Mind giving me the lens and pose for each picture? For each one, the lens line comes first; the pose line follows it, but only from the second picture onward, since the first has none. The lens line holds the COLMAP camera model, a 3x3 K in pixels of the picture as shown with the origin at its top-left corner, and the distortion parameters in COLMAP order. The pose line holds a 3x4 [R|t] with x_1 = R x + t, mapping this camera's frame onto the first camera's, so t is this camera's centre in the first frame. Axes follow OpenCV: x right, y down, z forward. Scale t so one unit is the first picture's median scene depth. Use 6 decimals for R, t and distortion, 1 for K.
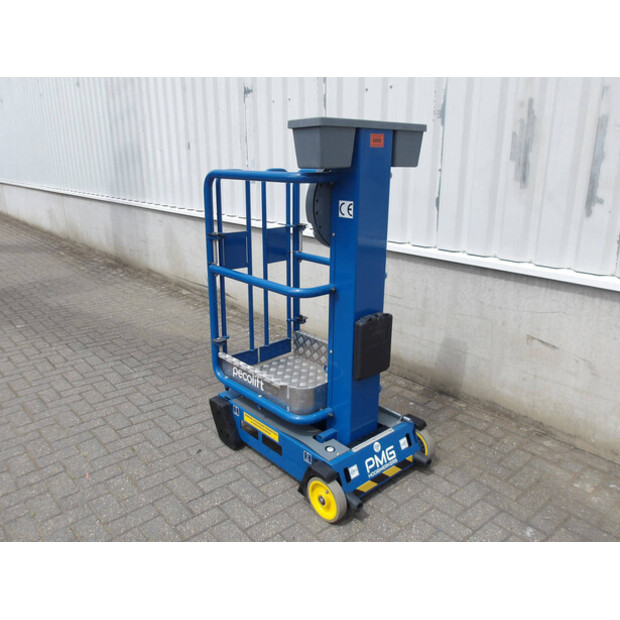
lens RADIAL K [[507.5, 0, 311.1], [0, 507.5, 308.0], [0, 0, 1]] dist [0.001659, 0.002210]
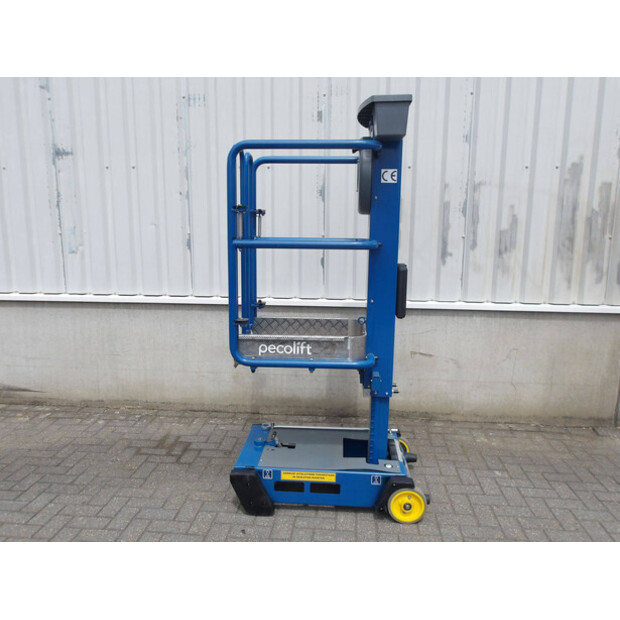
lens RADIAL K [[507.5, 0, 310.1], [0, 507.5, 307.5], [0, 0, 1]] dist [0.001659, 0.002210]
pose [[0.713830, -0.109133, 0.691764, -0.765615], [0.193689, 0.980018, -0.045259, -0.059008], [-0.673002, 0.166295, 0.720704, 0.179692]]
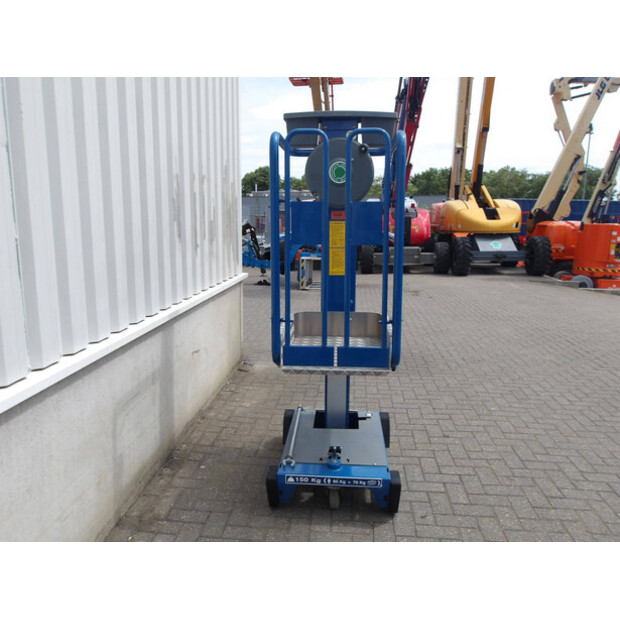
lens RADIAL K [[507.5, 0, 310.2], [0, 507.5, 308.2], [0, 0, 1]] dist [0.001659, 0.002210]
pose [[-0.697155, -0.132518, 0.704567, -0.727345], [0.200056, 0.907770, 0.368689, -0.498754], [-0.688442, 0.397986, -0.606345, 1.641837]]
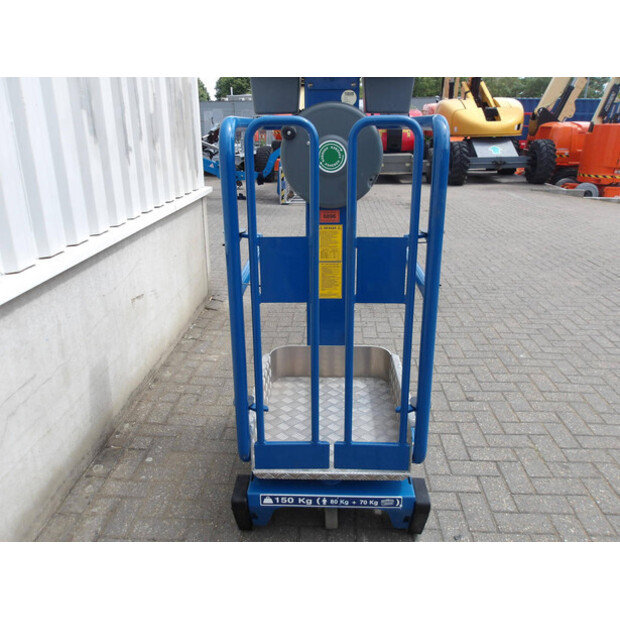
lens RADIAL K [[507.5, 0, 310.8], [0, 507.5, 308.8], [0, 0, 1]] dist [0.001659, 0.002210]
pose [[-0.723945, -0.234570, 0.648753, -0.468006], [0.201983, 0.827130, 0.524460, -0.388644], [-0.659626, 0.510717, -0.551418, 1.406095]]
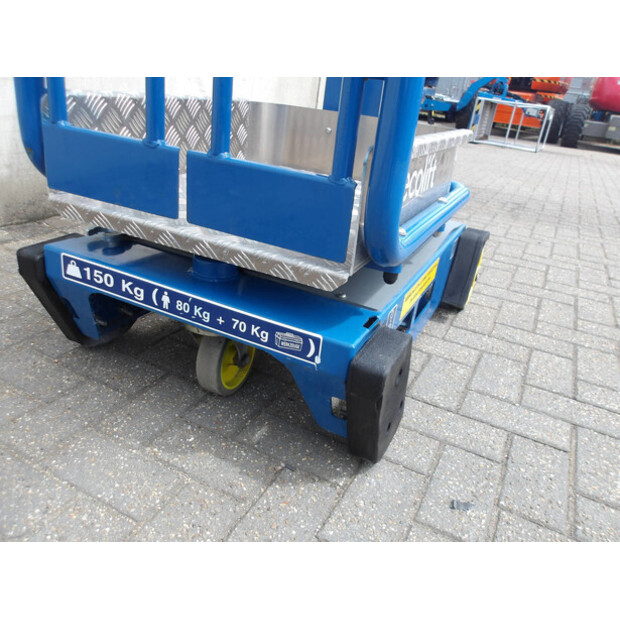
lens RADIAL K [[507.5, 0, 310.8], [0, 507.5, 309.8], [0, 0, 1]] dist [0.001659, 0.002210]
pose [[-0.384307, -0.422288, 0.820963, -0.391156], [0.148882, 0.849265, 0.506540, 0.034037], [-0.911122, 0.316894, -0.263507, 1.161465]]
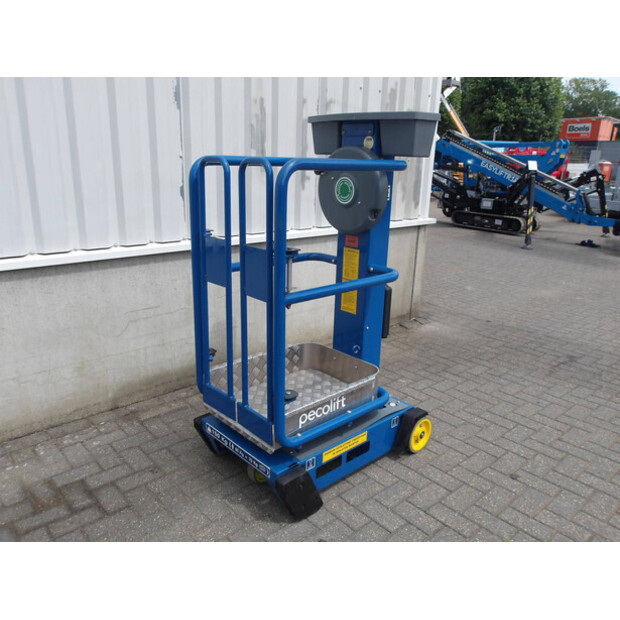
lens RADIAL K [[507.5, 0, 310.3], [0, 507.5, 308.7], [0, 0, 1]] dist [0.001659, 0.002210]
pose [[-0.013266, -0.289731, 0.957016, -0.863817], [0.262168, 0.922609, 0.282949, -0.254001], [-0.964931, 0.254653, 0.063719, 0.919030]]
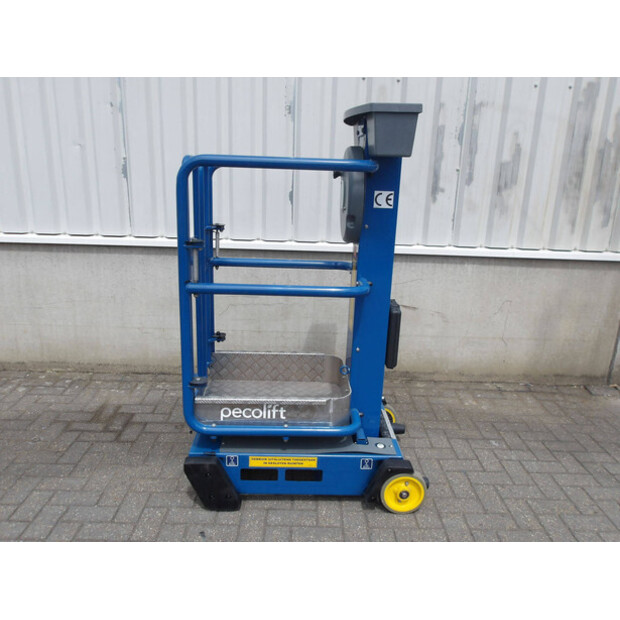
lens RADIAL K [[507.5, 0, 310.0], [0, 507.5, 307.5], [0, 0, 1]] dist [0.001659, 0.002210]
pose [[0.642595, -0.183942, 0.743799, -0.636628], [0.188898, 0.978824, 0.078868, -0.074627], [-0.742556, 0.089822, 0.663734, 0.374034]]
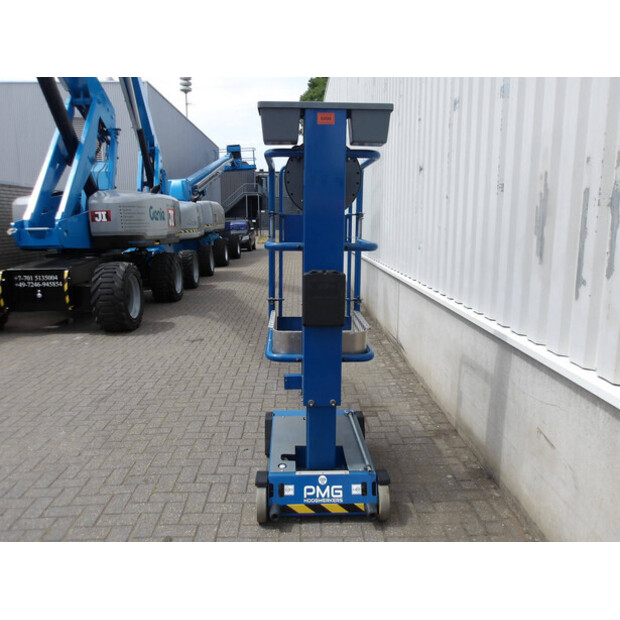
lens RADIAL K [[507.5, 0, 310.6], [0, 507.5, 307.5], [0, 0, 1]] dist [0.001659, 0.002210]
pose [[0.774039, 0.110682, -0.623388, 0.695089], [-0.185024, 0.981164, -0.055532, -0.031110], [0.605499, 0.158326, 0.779938, 0.040654]]
